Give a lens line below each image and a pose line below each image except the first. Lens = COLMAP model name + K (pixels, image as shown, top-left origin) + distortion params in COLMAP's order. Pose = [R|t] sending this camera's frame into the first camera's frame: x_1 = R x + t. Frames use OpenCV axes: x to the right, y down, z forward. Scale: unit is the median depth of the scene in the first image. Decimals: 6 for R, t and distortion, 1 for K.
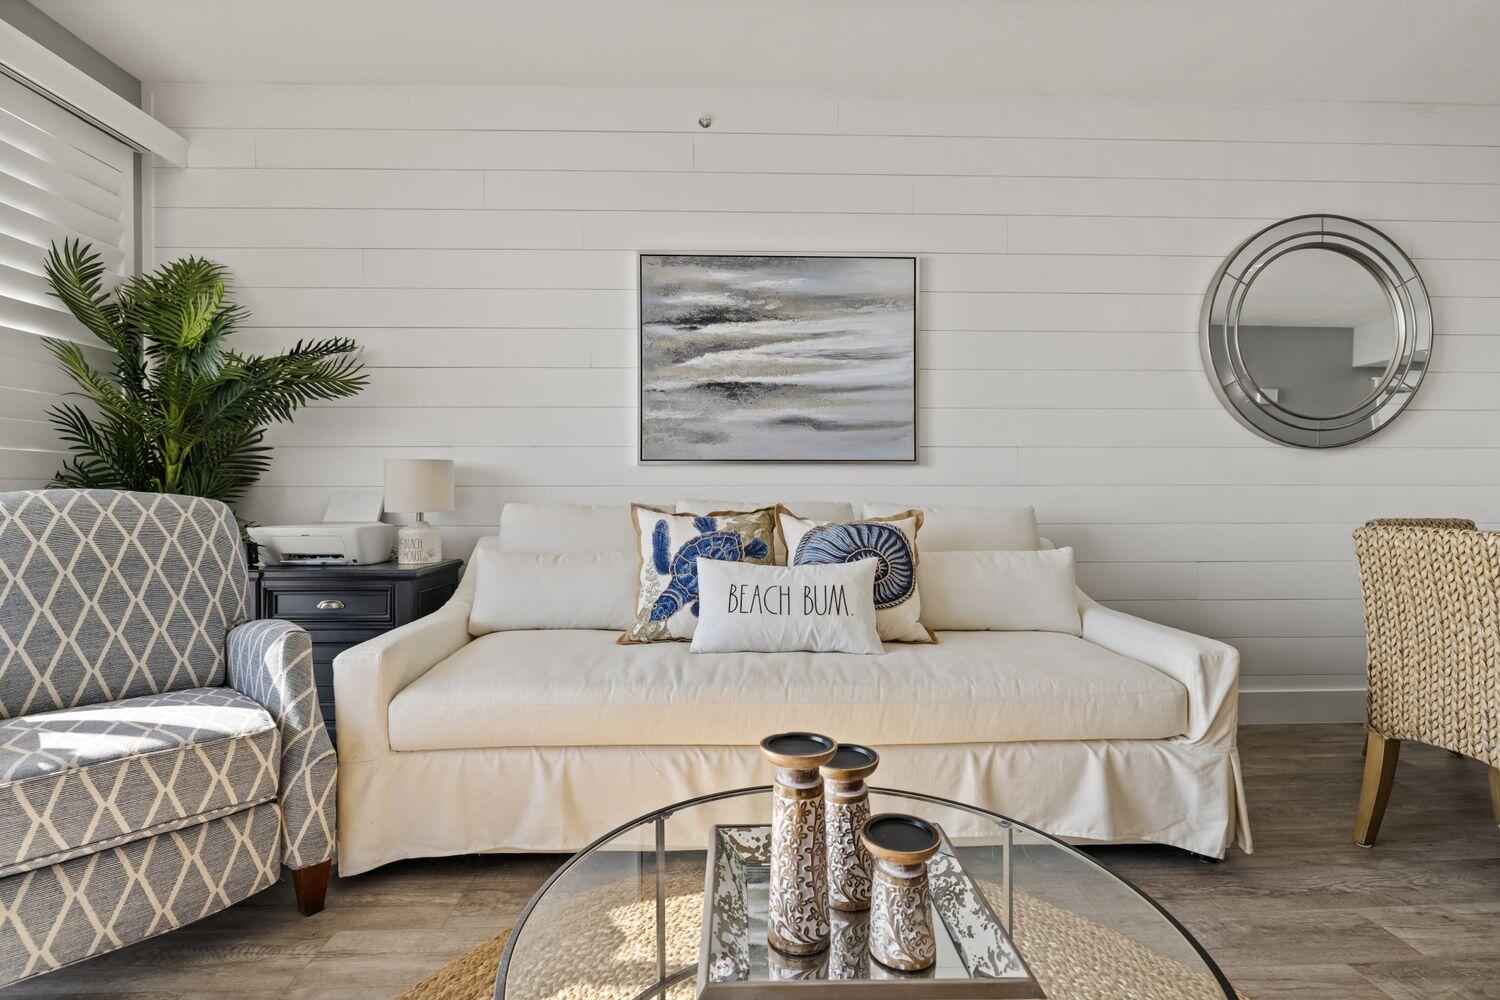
lens RADIAL K [[683.7, 0, 750.0], [0, 683.7, 500.0], [0, 0, 1]] dist [-0.001916, 0.000052]
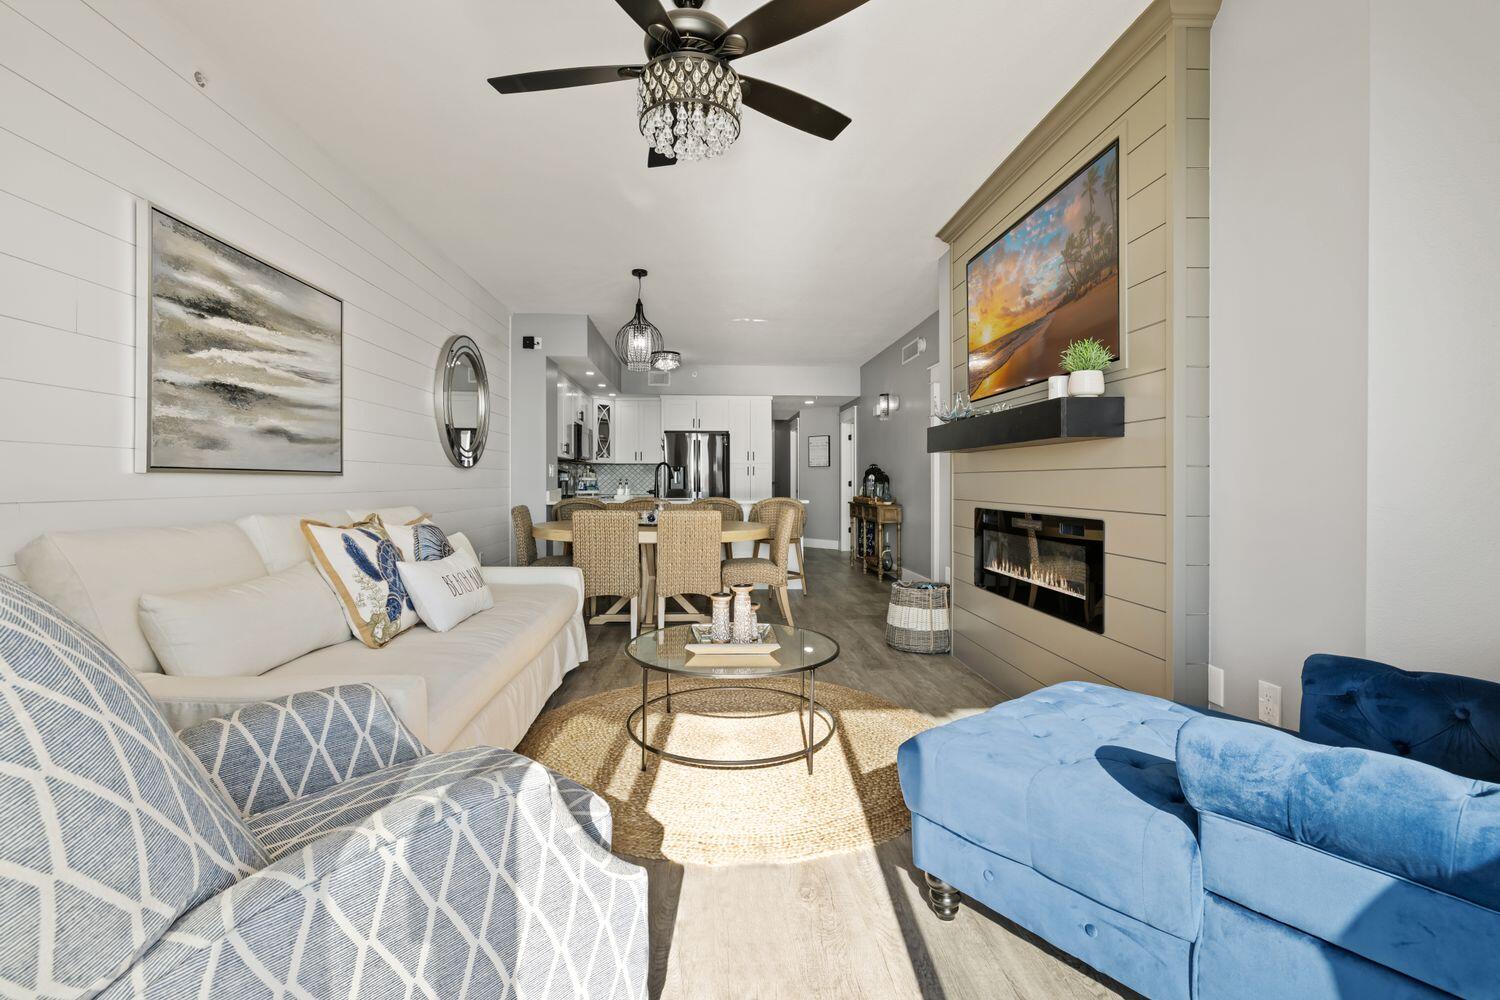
lens RADIAL K [[667.3, 0, 748.5], [0, 667.3, 482.6], [0, 0, 1]] dist [0.000164, 0.000035]
pose [[-0.034866, -0.000053, 0.999392, -1.105434], [0.002961, 0.999996, 0.000156, -0.044708], [-0.999388, 0.002964, -0.034866, 0.392358]]
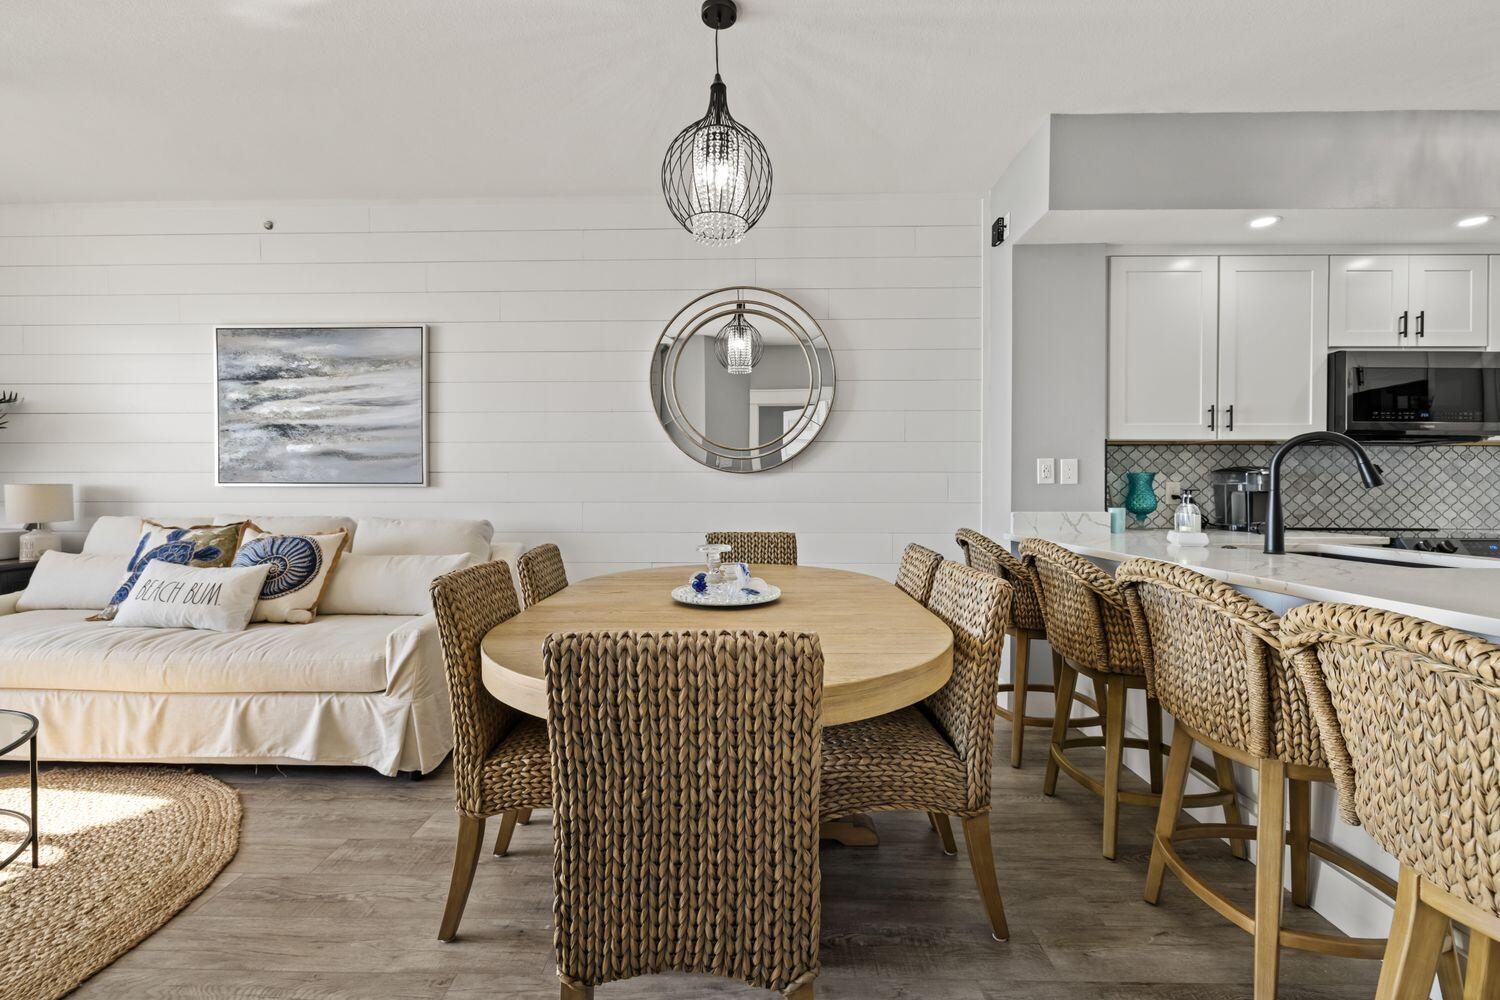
lens RADIAL K [[643.0, 0, 748.3], [0, 643.0, 491.8], [0, 0, 1]] dist [-0.000541, -0.000658]
pose [[0.998264, 0.002359, -0.058848, 1.094037], [-0.002165, 0.999992, 0.003365, -0.055580], [0.058856, -0.003232, 0.998261, -0.215369]]
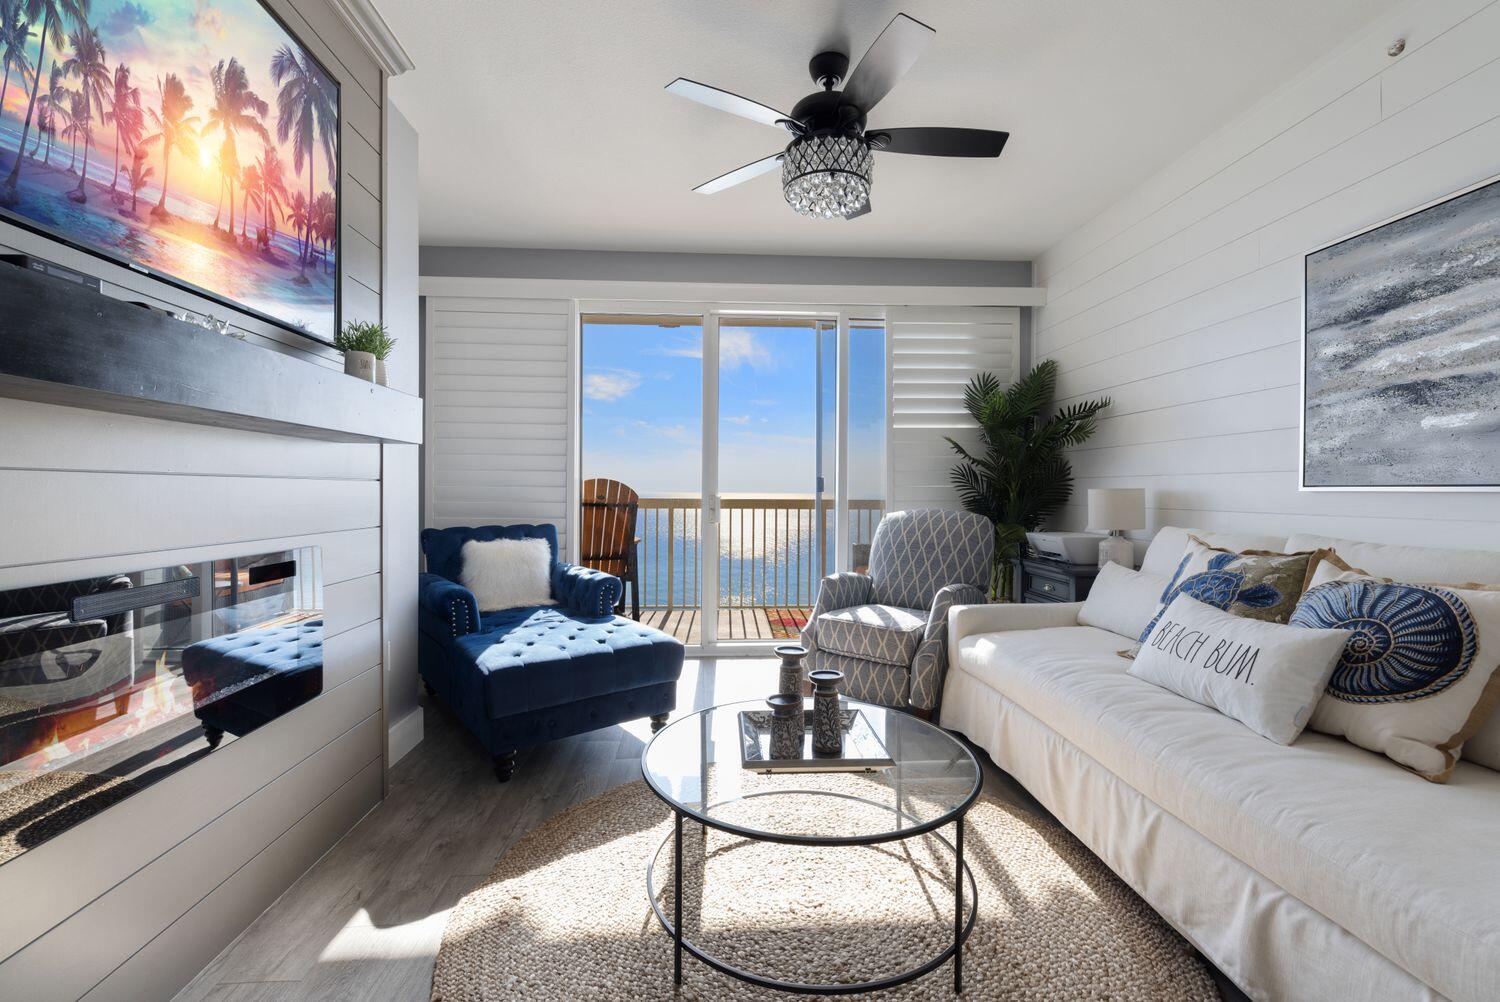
lens RADIAL K [[650.8, 0, 743.3], [0, 650.8, 492.3], [0, 0, 1]] dist [0.023989, -0.000836]
pose [[0.030387, 0.006075, -0.999520, 0.788894], [-0.007790, 0.999953, 0.005841, -0.058249], [0.999508, 0.007608, 0.030433, 0.284280]]
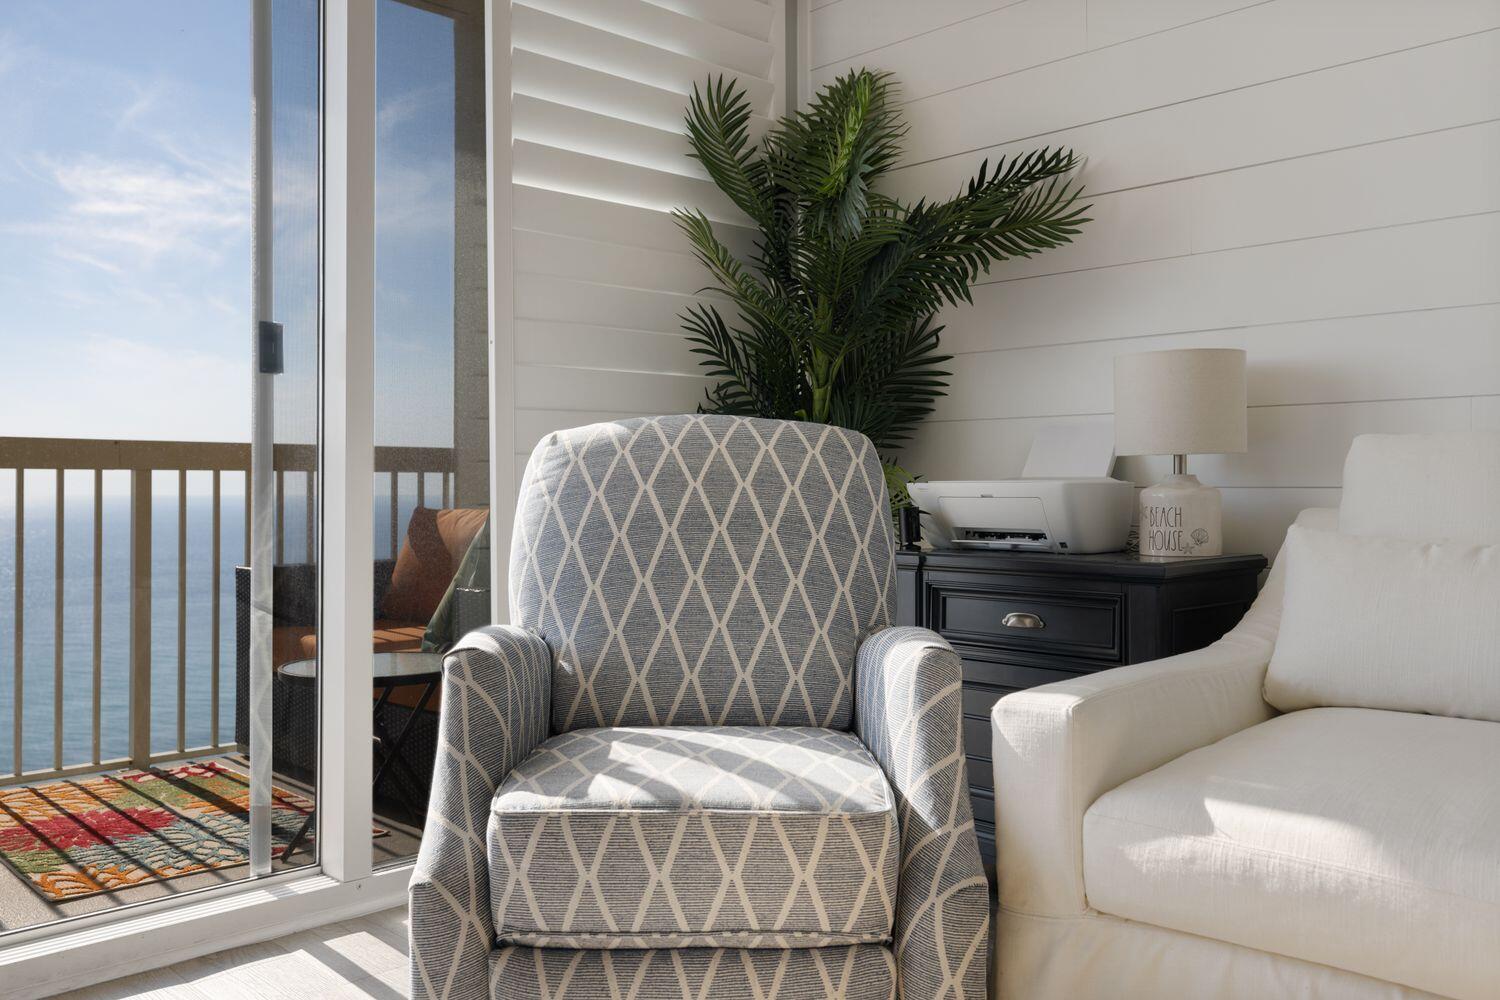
lens RADIAL K [[1239.8, 0, 744.9], [0, 1239.8, 483.6], [0, 0, 1]] dist [0.009369, 0.003011]
pose [[0.672678, -0.005072, -0.739918, -0.020458], [-0.000429, 0.999974, -0.007244, 0.049452], [0.739935, 0.005191, 0.672658, 0.155269]]
